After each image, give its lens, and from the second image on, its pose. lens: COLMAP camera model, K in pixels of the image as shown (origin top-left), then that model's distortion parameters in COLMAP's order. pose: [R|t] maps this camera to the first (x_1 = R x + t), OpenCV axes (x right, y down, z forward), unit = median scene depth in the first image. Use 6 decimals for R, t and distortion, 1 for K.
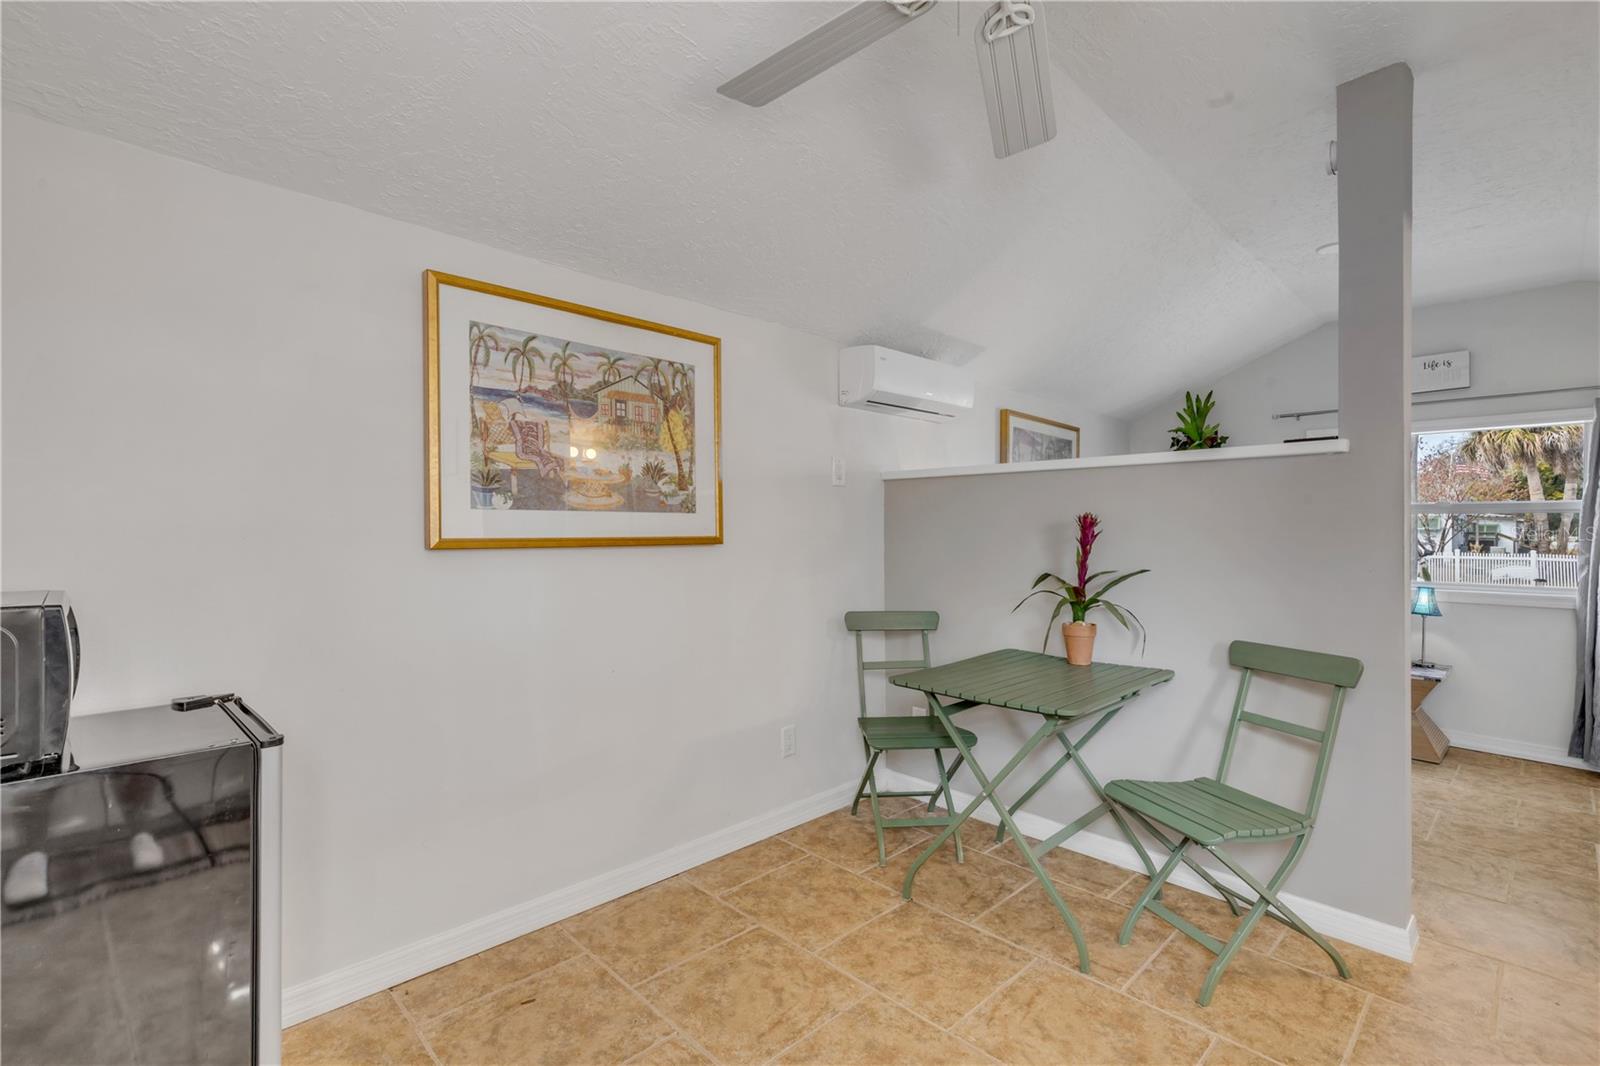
lens RADIAL K [[728.5, 0, 800.0], [0, 728.5, 533.0], [0, 0, 1]] dist [0.001241, -0.000650]
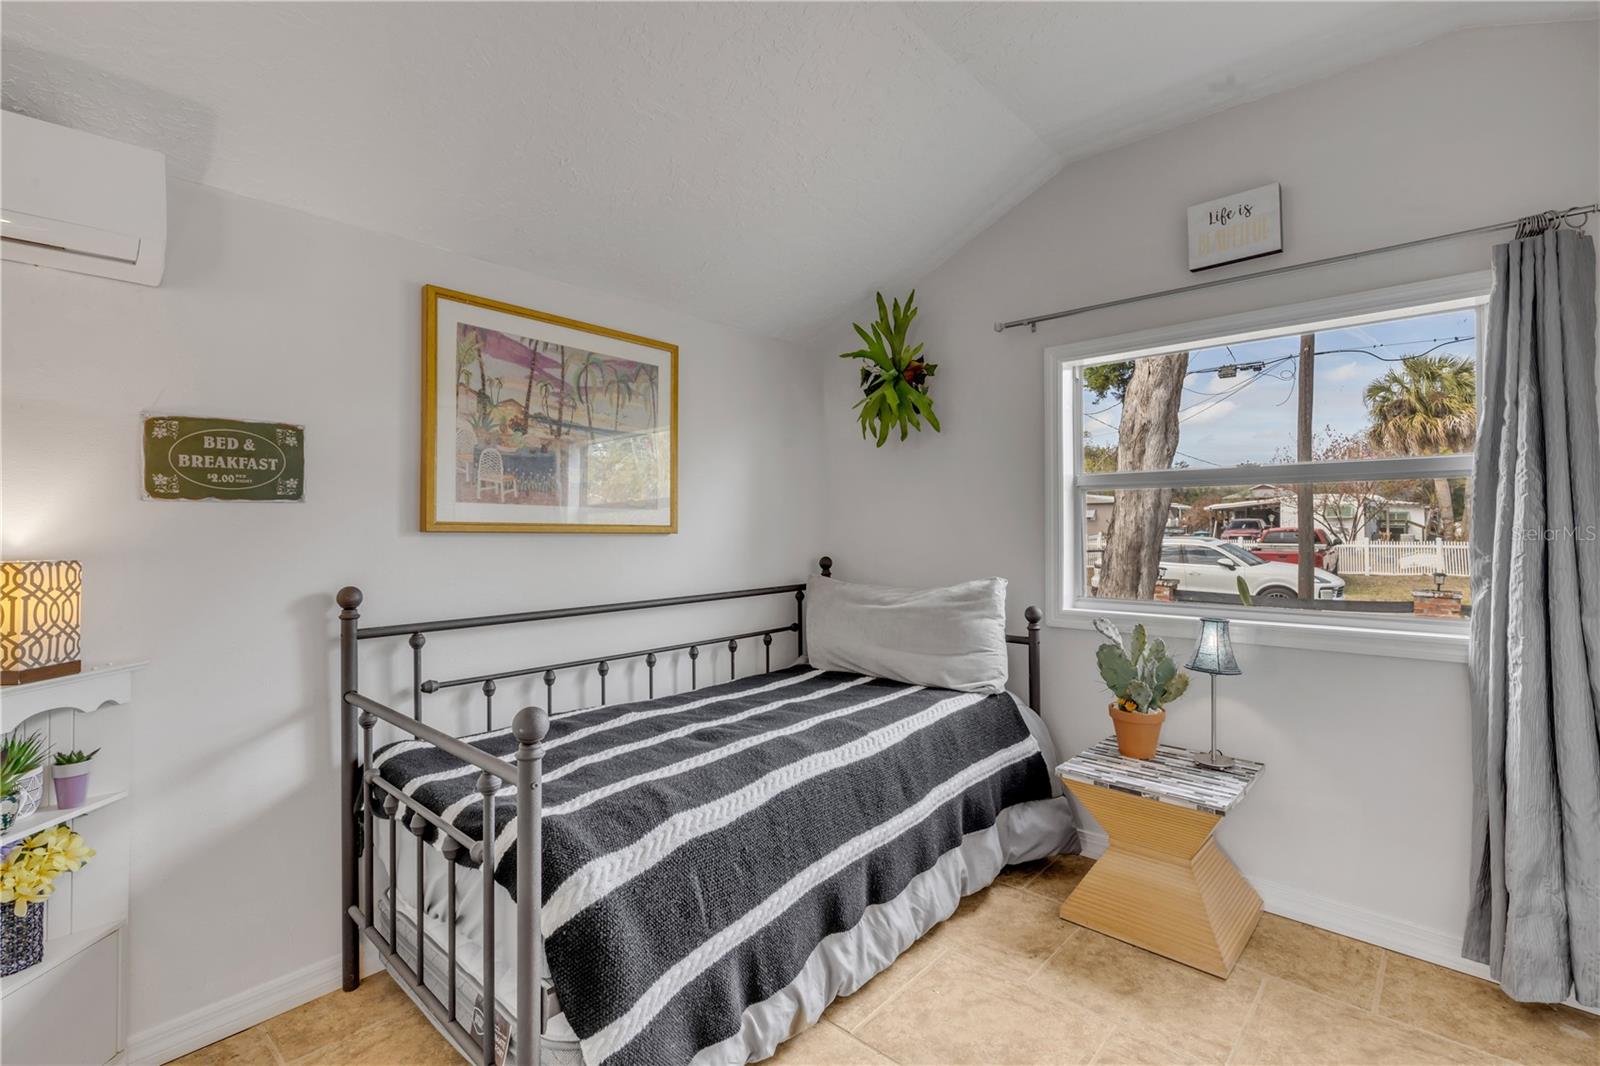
lens RADIAL K [[734.7, 0, 804.1], [0, 734.7, 510.5], [0, 0, 1]] dist [-0.010927, -0.000134]
pose [[0.997642, -0.008106, 0.068158, 0.096246], [0.009616, 0.999715, -0.021859, 0.000427], [-0.067962, 0.022463, 0.997435, 0.088627]]
